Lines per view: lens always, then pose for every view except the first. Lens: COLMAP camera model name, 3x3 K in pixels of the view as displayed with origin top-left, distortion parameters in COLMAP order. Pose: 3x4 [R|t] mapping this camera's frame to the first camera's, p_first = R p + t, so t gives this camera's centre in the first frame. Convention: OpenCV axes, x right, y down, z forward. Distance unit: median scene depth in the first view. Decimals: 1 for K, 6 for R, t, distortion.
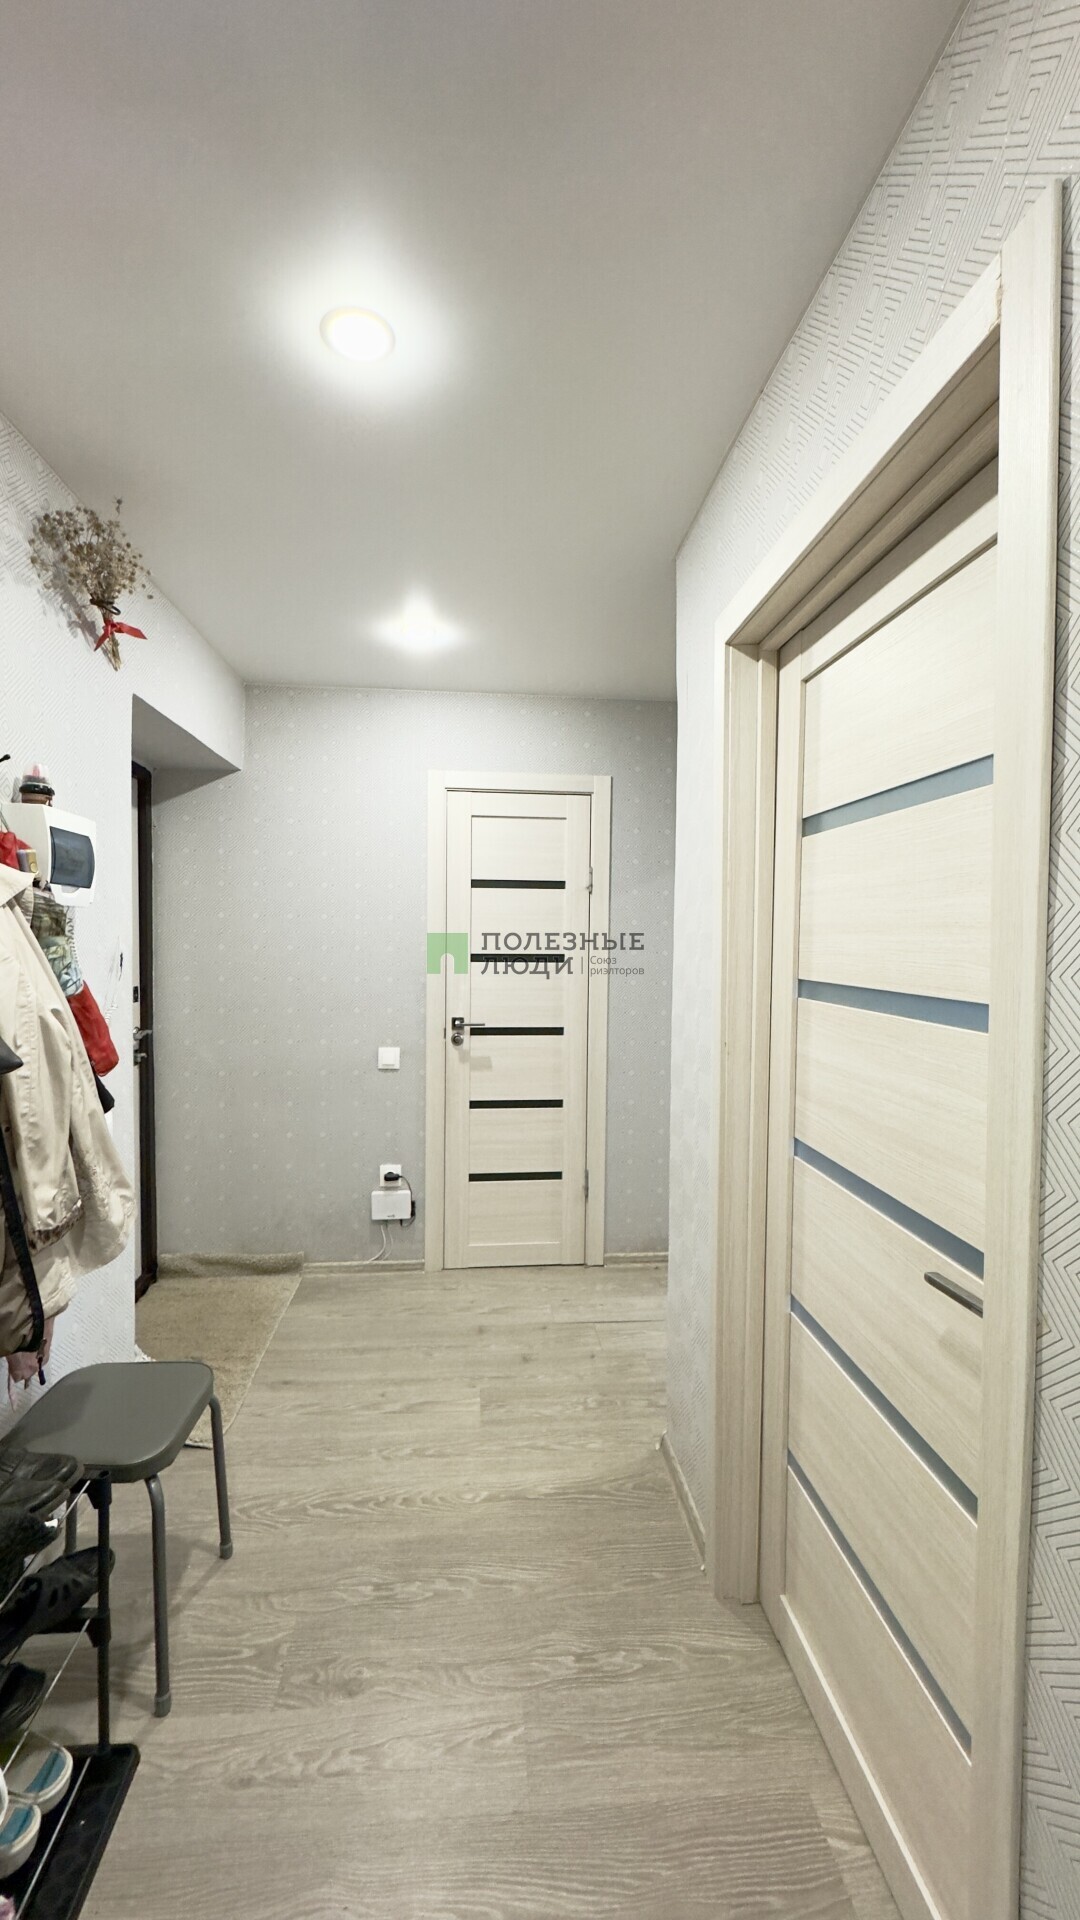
lens RADIAL K [[756.9, 0, 539.5], [0, 756.9, 954.2], [0, 0, 1]] dist [-0.000849, 0.000090]
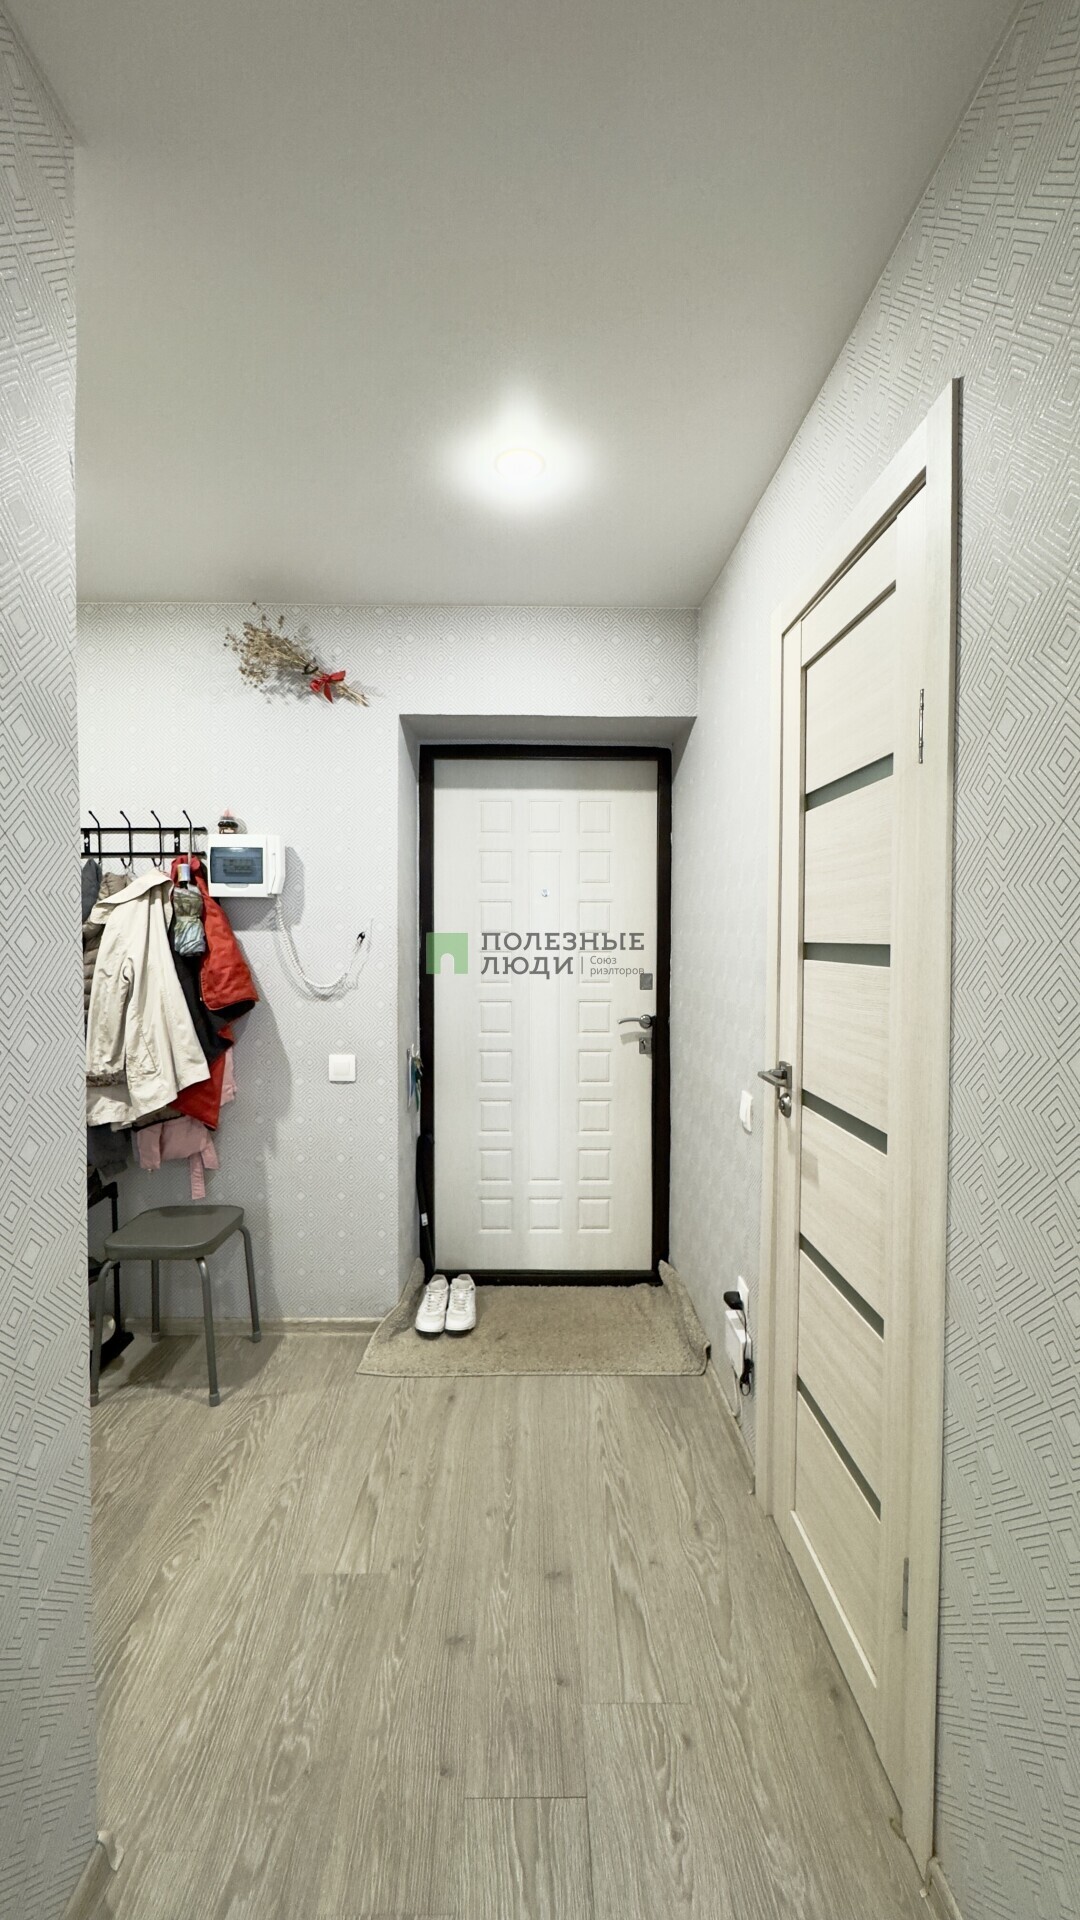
lens RADIAL K [[756.9, 0, 536.8], [0, 756.9, 967.4], [0, 0, 1]] dist [-0.000849, 0.000090]
pose [[-0.077205, 0.034185, -0.996429, 0.587470], [-0.019321, 0.999173, 0.035776, 0.001241], [0.996828, 0.022014, -0.076480, 1.206093]]
